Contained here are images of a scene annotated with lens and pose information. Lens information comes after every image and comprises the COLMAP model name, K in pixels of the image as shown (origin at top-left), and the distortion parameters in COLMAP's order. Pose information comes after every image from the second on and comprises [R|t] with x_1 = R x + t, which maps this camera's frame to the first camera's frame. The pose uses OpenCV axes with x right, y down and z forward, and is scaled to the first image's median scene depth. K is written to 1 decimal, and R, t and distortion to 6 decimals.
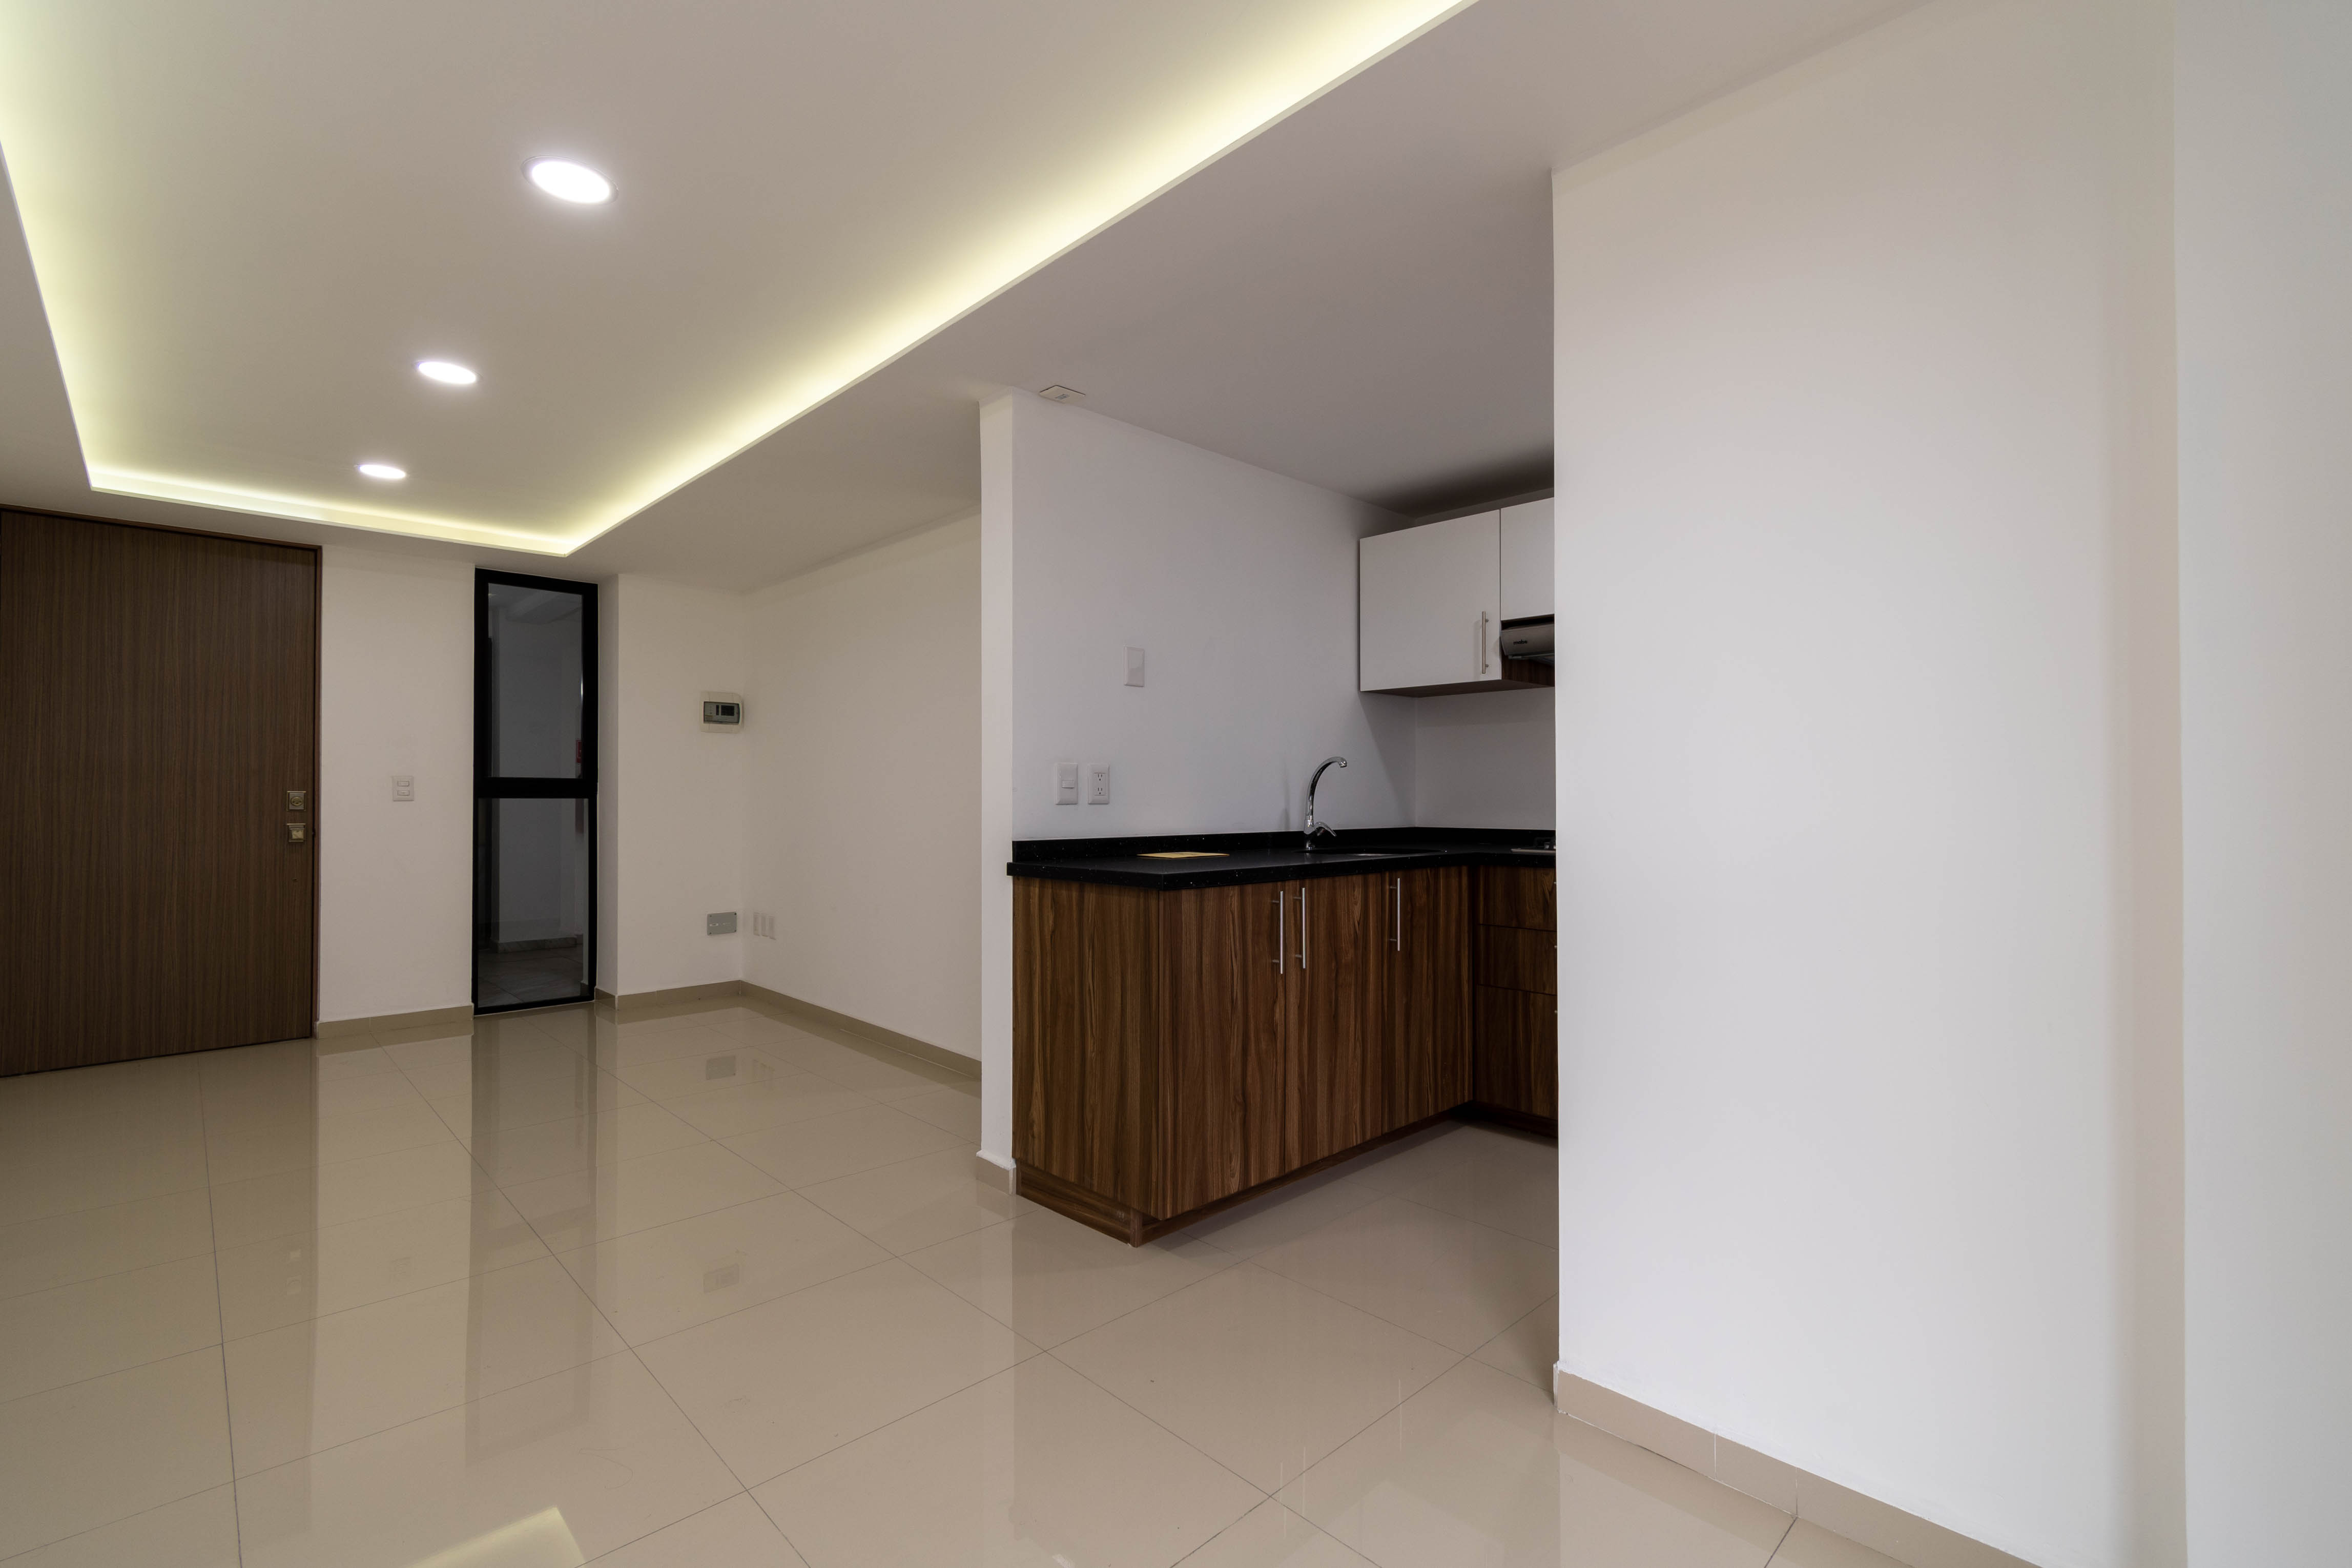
lens RADIAL K [[1061.4, 0, 1188.1], [0, 1061.4, 785.7], [0, 0, 1]] dist [0.000540, 0.000054]
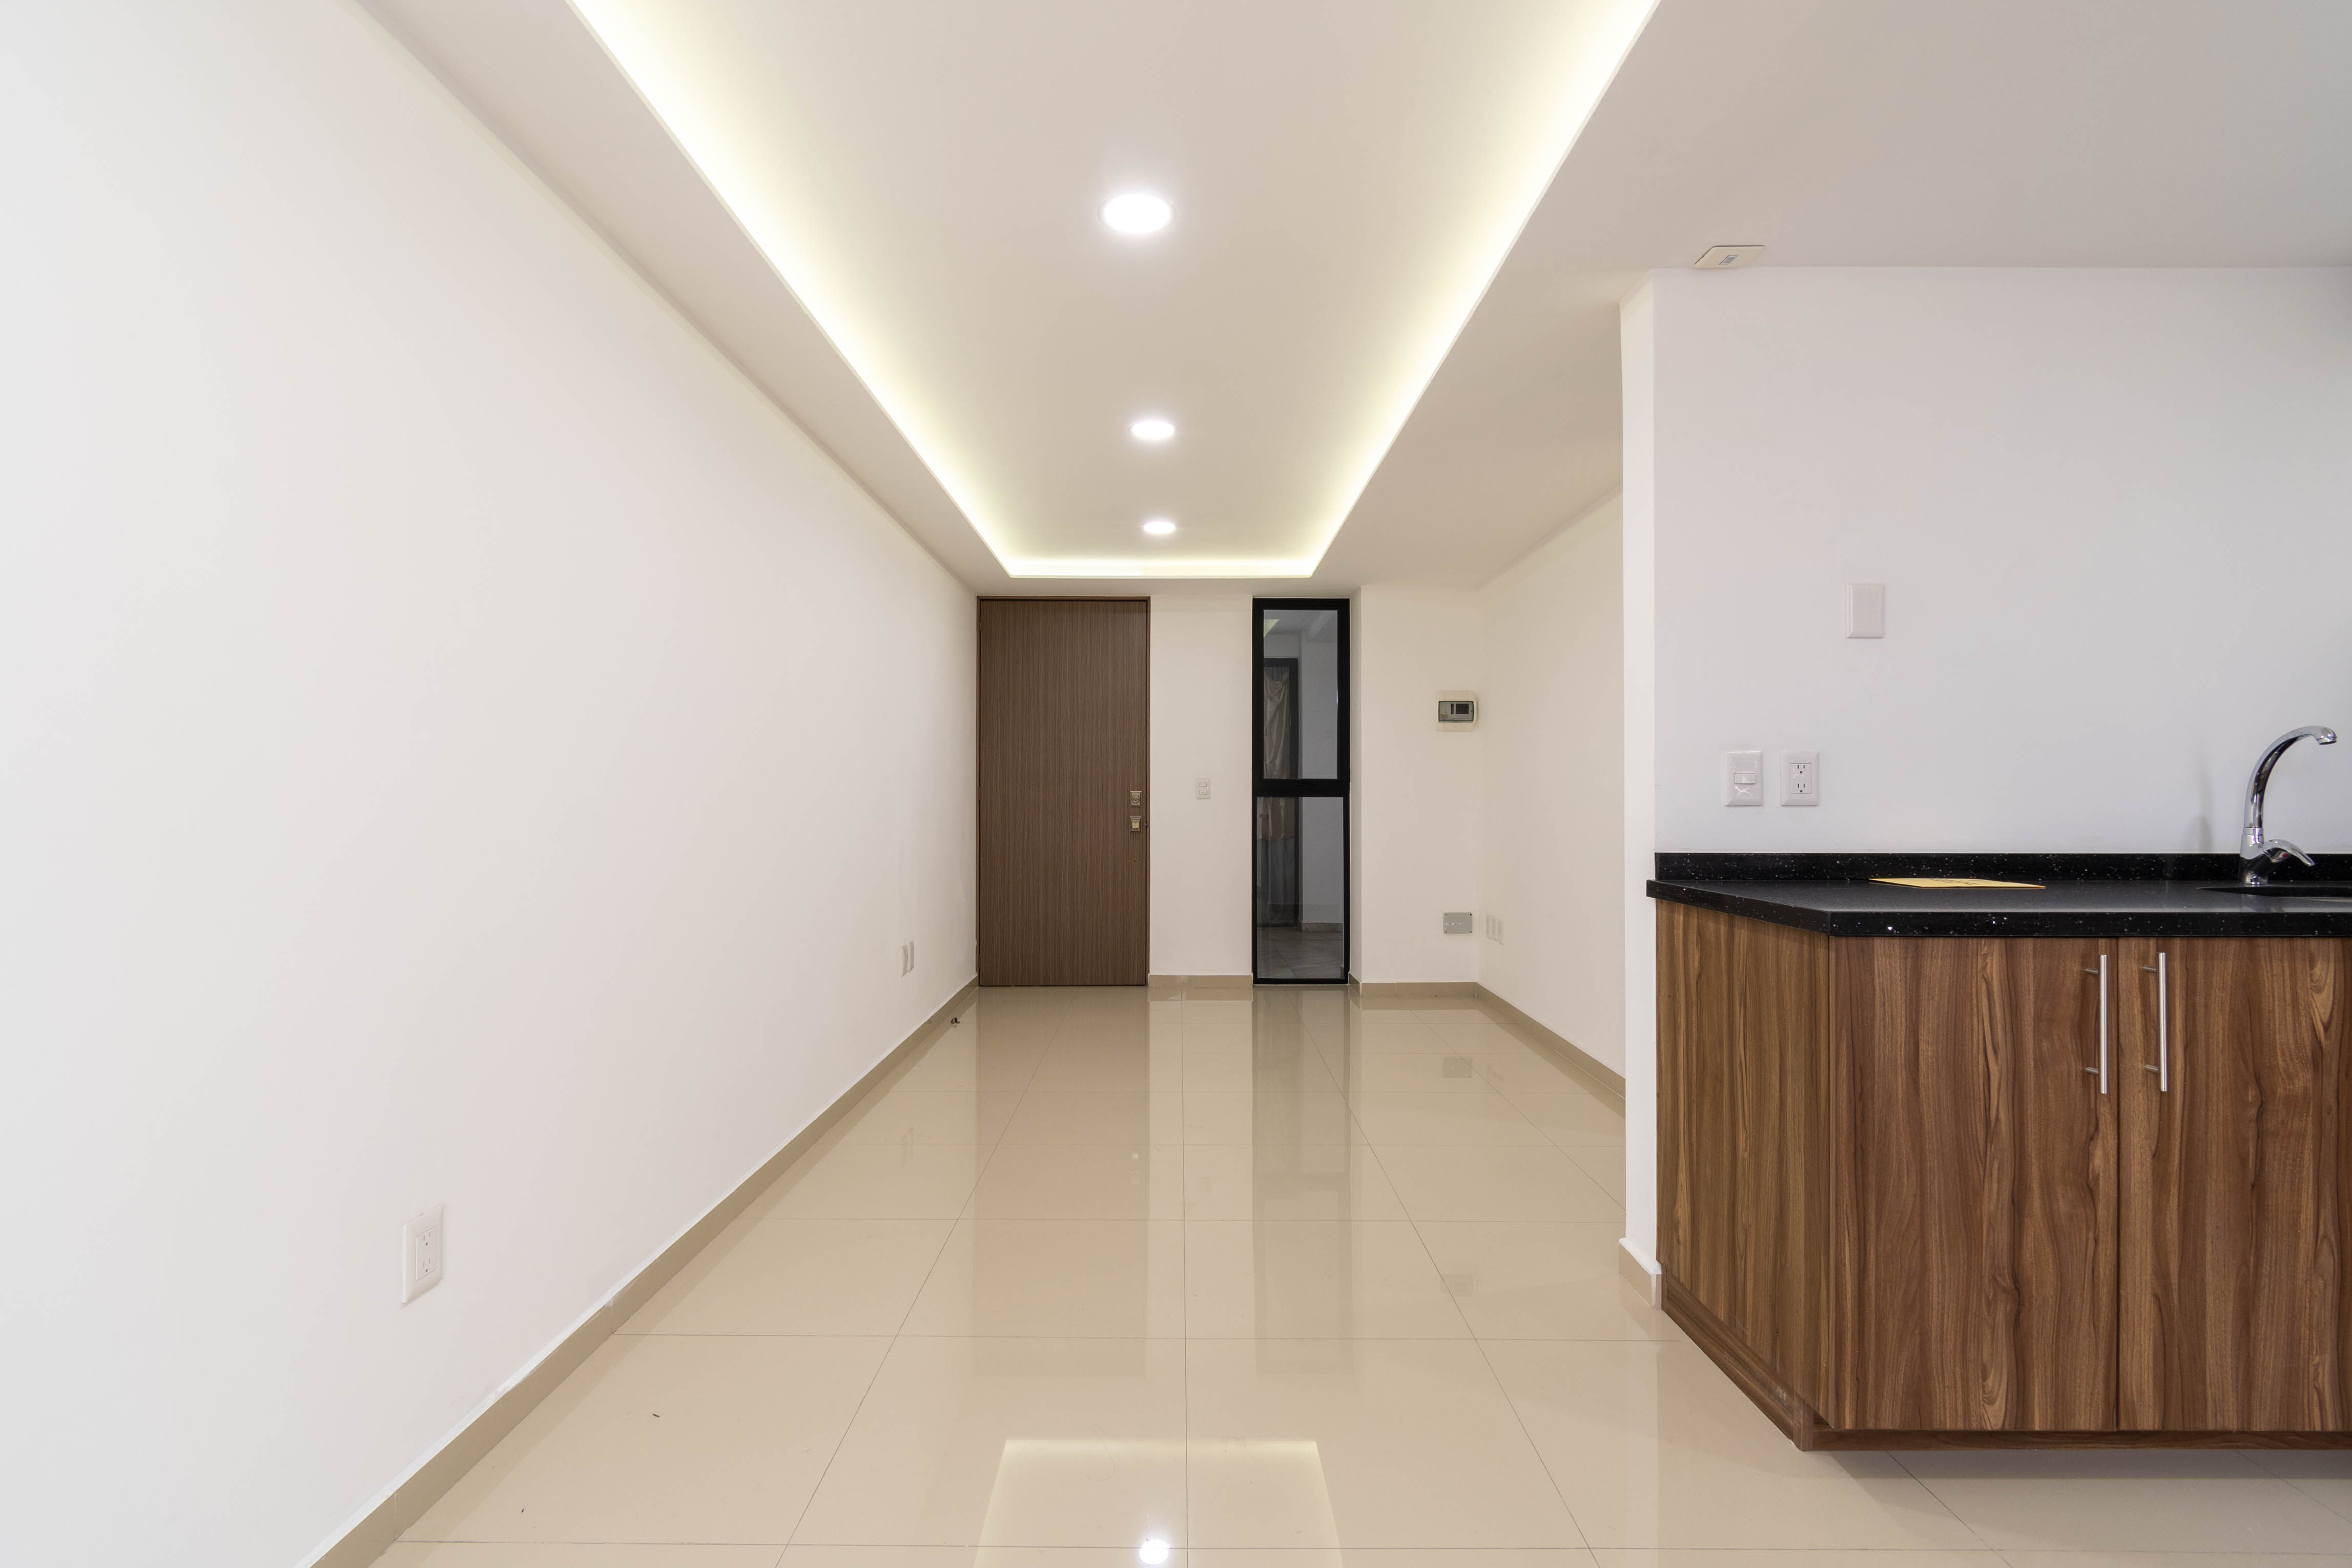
lens RADIAL K [[1057.0, 0, 1171.7], [0, 1057.0, 786.0], [0, 0, 1]] dist [-0.000533, 0.000392]
pose [[0.707815, -0.005600, -0.706376, 0.134114], [0.005988, 0.999980, -0.001928, 0.002802], [0.706372, -0.002865, 0.707835, 0.206707]]
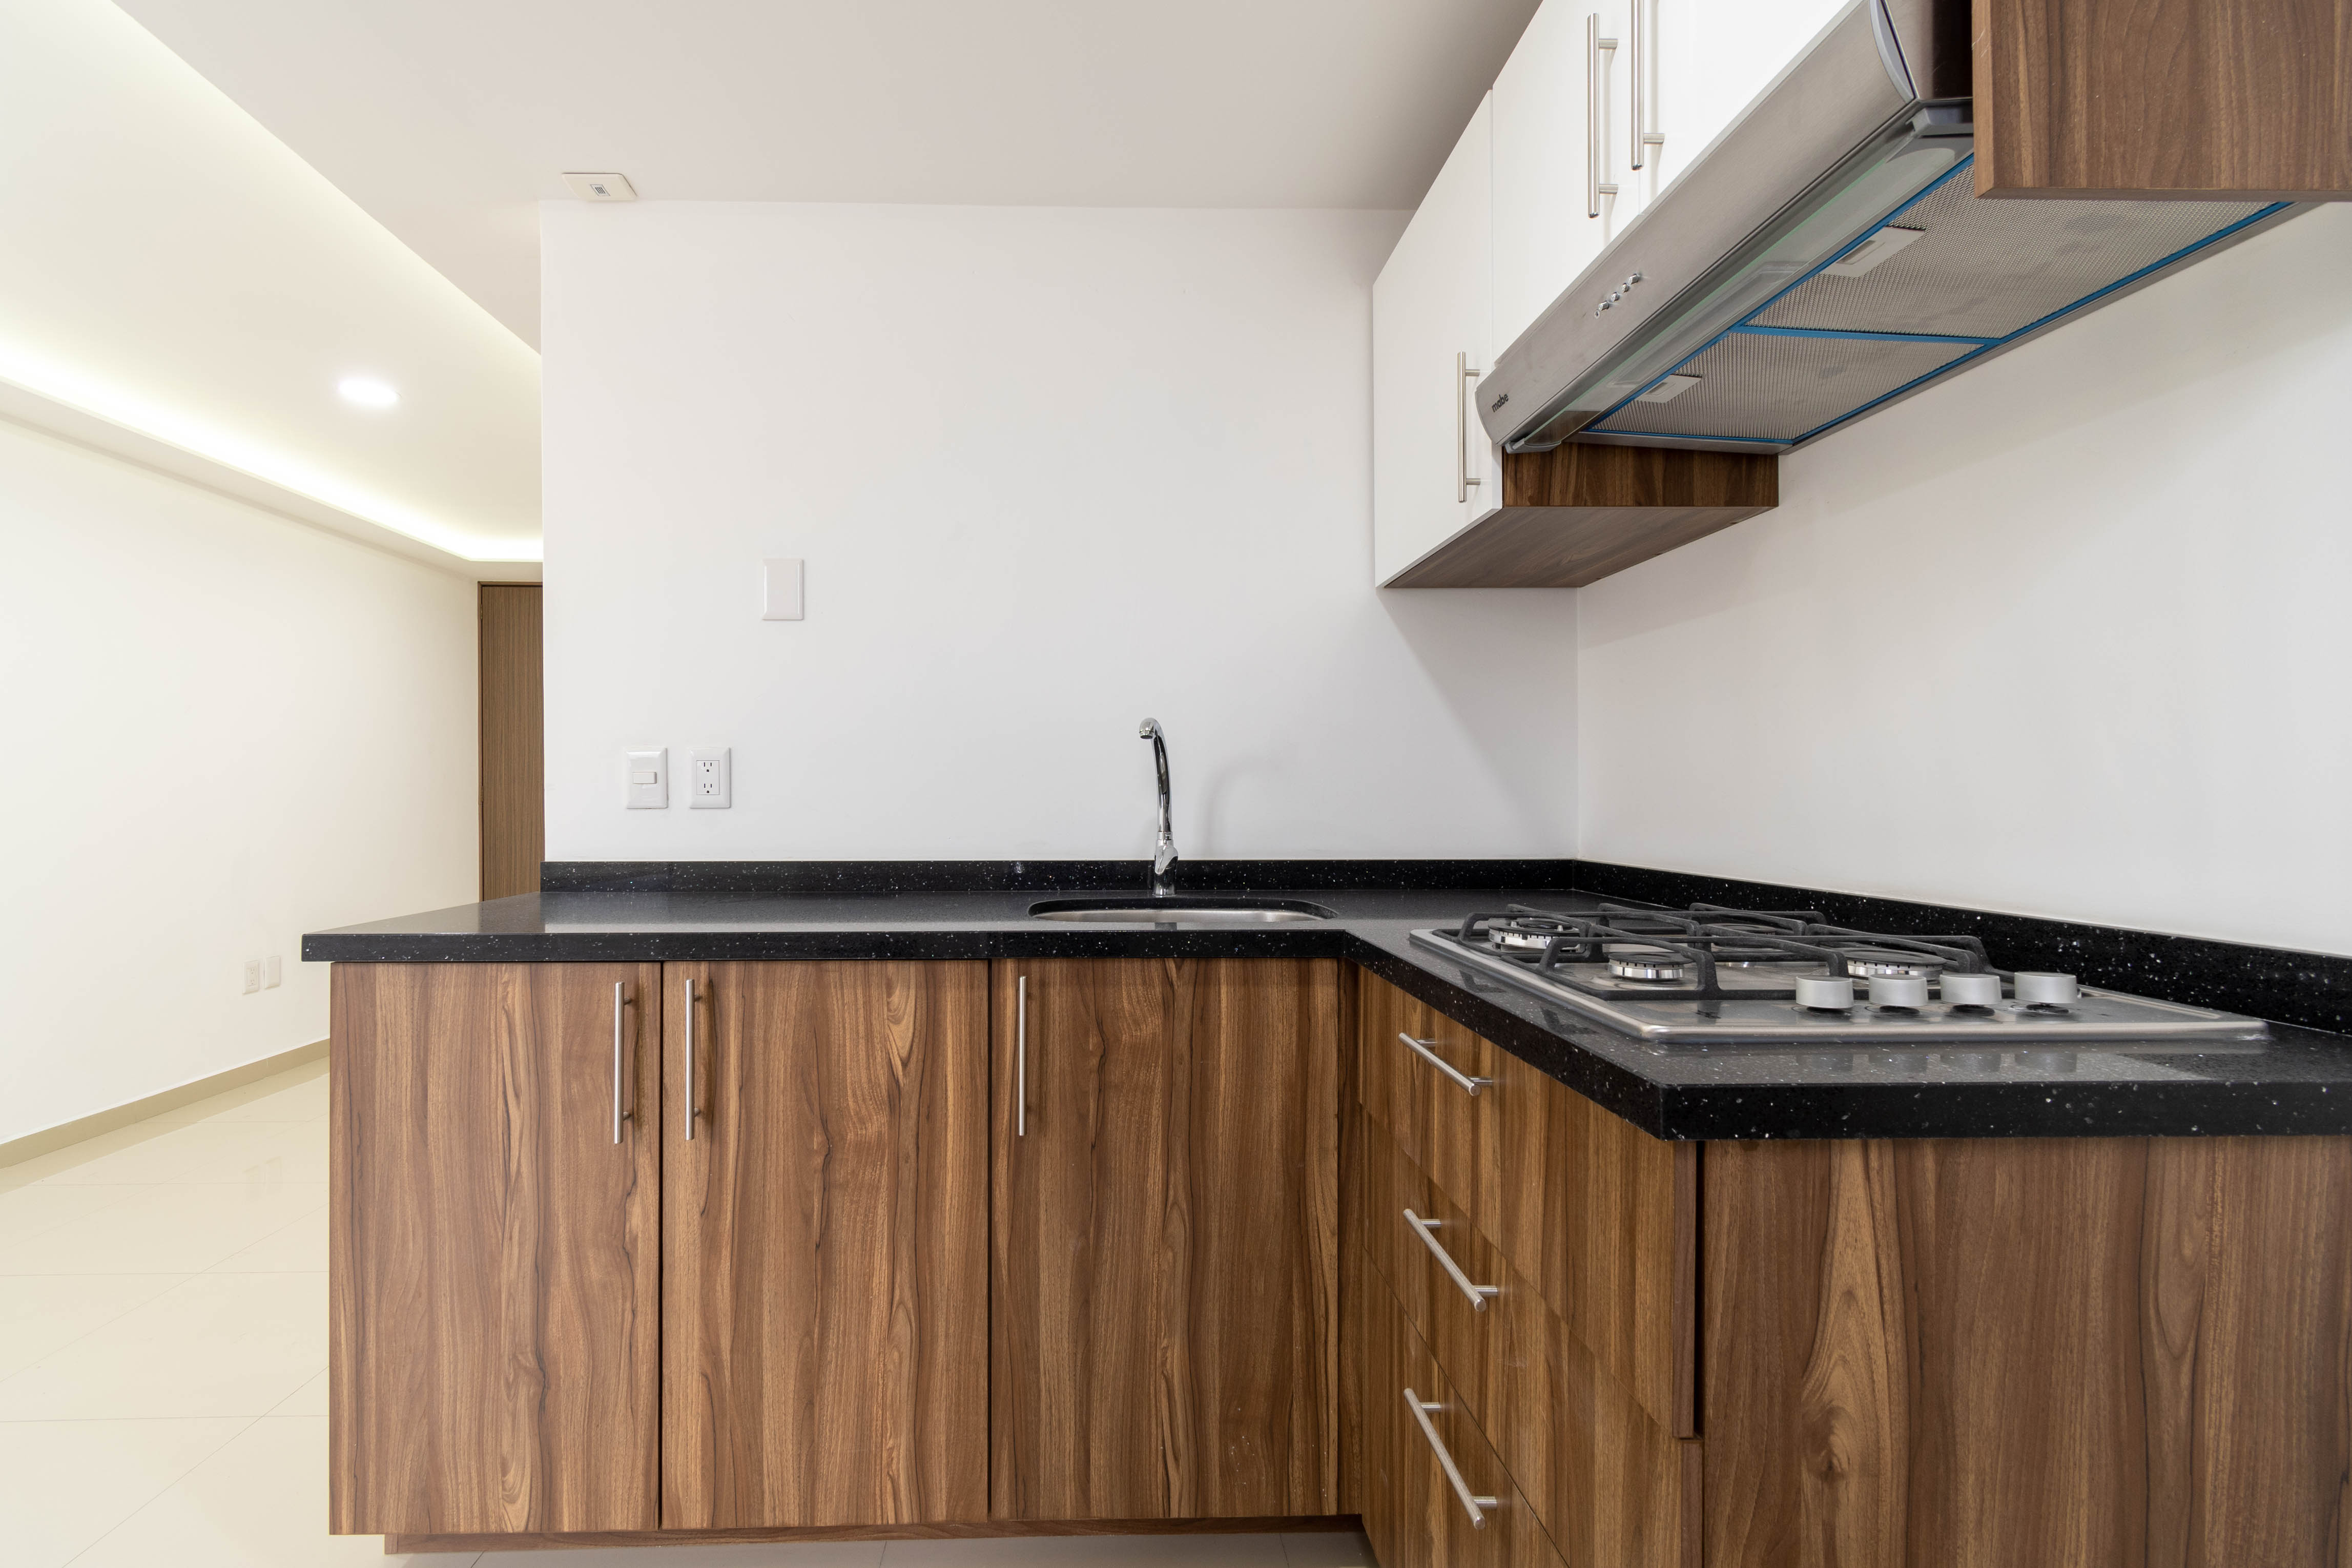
lens RADIAL K [[1057.0, 0, 1171.7], [0, 1057.0, 786.0], [0, 0, 1]] dist [-0.000533, 0.000392]
pose [[0.729043, -0.003689, -0.684458, 0.617714], [0.007360, 0.999970, 0.002450, 0.004952], [0.684428, -0.006824, 0.729048, 0.790748]]
